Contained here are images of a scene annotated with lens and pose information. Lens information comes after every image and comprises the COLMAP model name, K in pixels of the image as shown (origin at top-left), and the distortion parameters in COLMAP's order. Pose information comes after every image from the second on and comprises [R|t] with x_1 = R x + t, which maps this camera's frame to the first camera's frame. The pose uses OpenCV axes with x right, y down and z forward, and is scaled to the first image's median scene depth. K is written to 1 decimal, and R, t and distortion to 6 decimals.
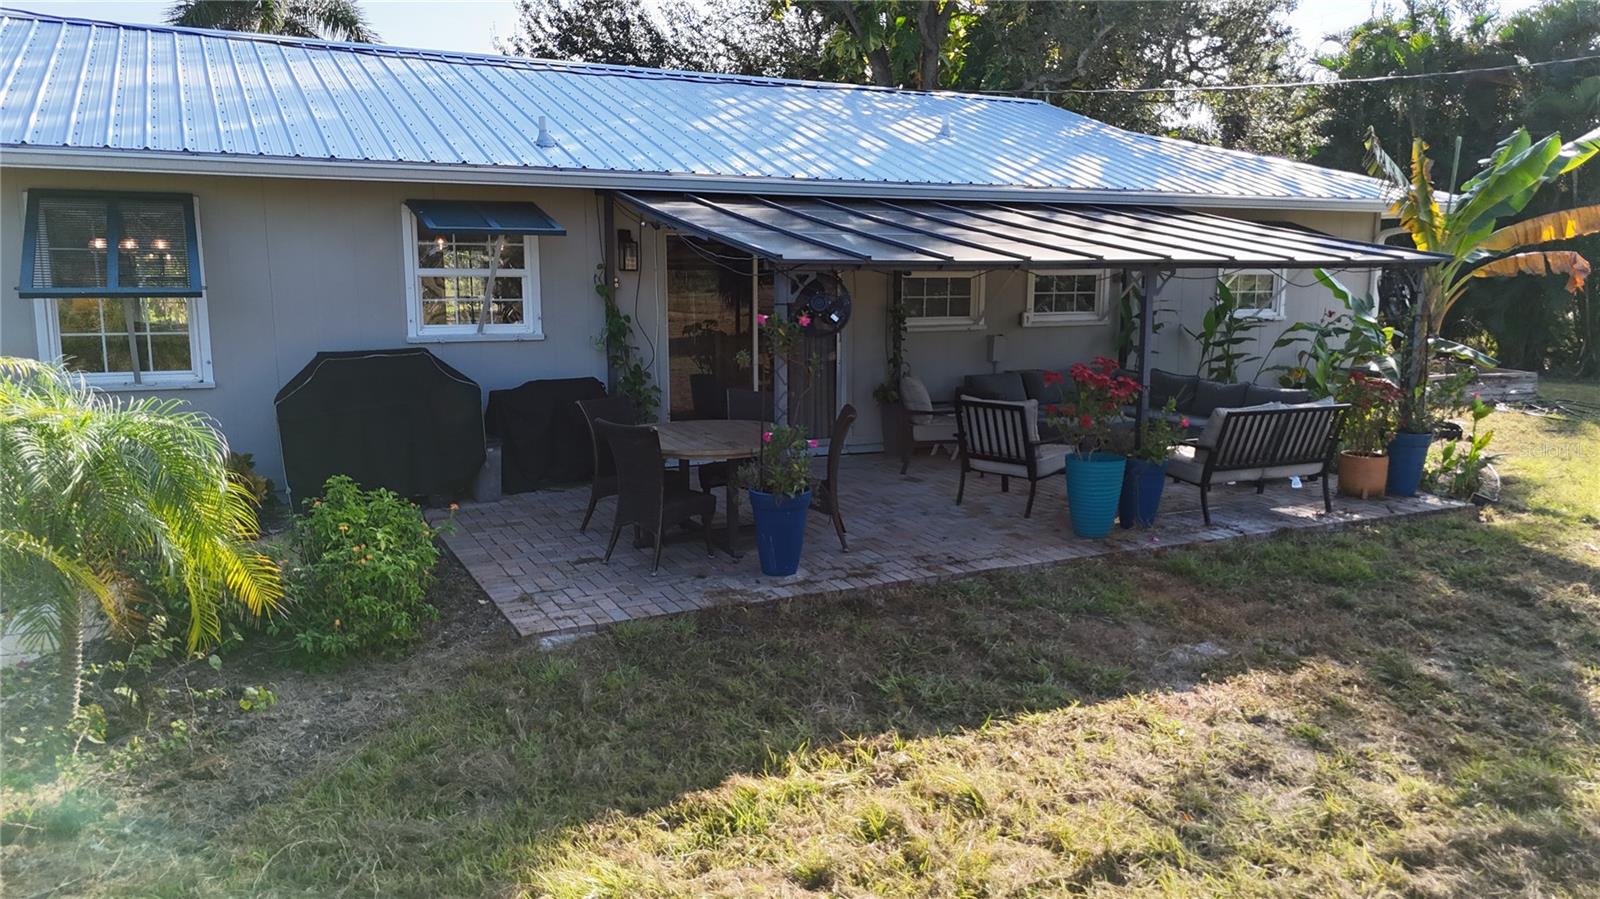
lens RADIAL K [[1176.3, 0, 799.3], [0, 1176.3, 450.5], [0, 0, 1]] dist [0.061828, -0.060229]
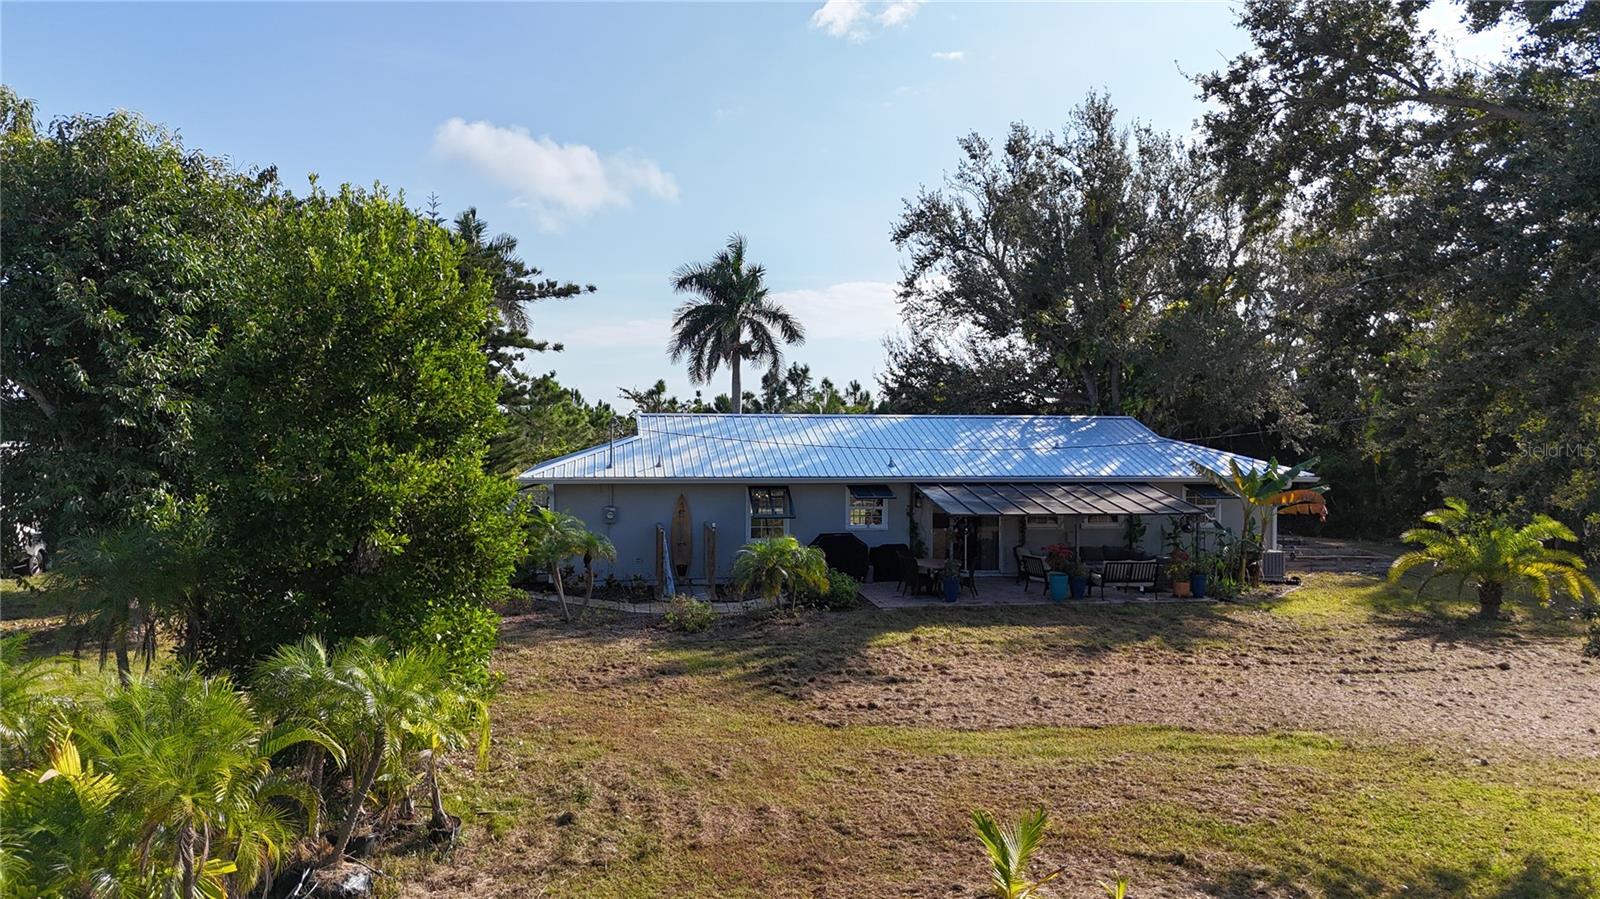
lens RADIAL K [[1176.3, 0, 798.9], [0, 1176.3, 447.7], [0, 0, 1]] dist [0.061828, -0.060229]
pose [[0.956119, 0.008657, -0.292850, 0.440743], [-0.049243, 0.990092, -0.131504, 0.102008], [0.288809, 0.140155, 0.947072, -1.931757]]
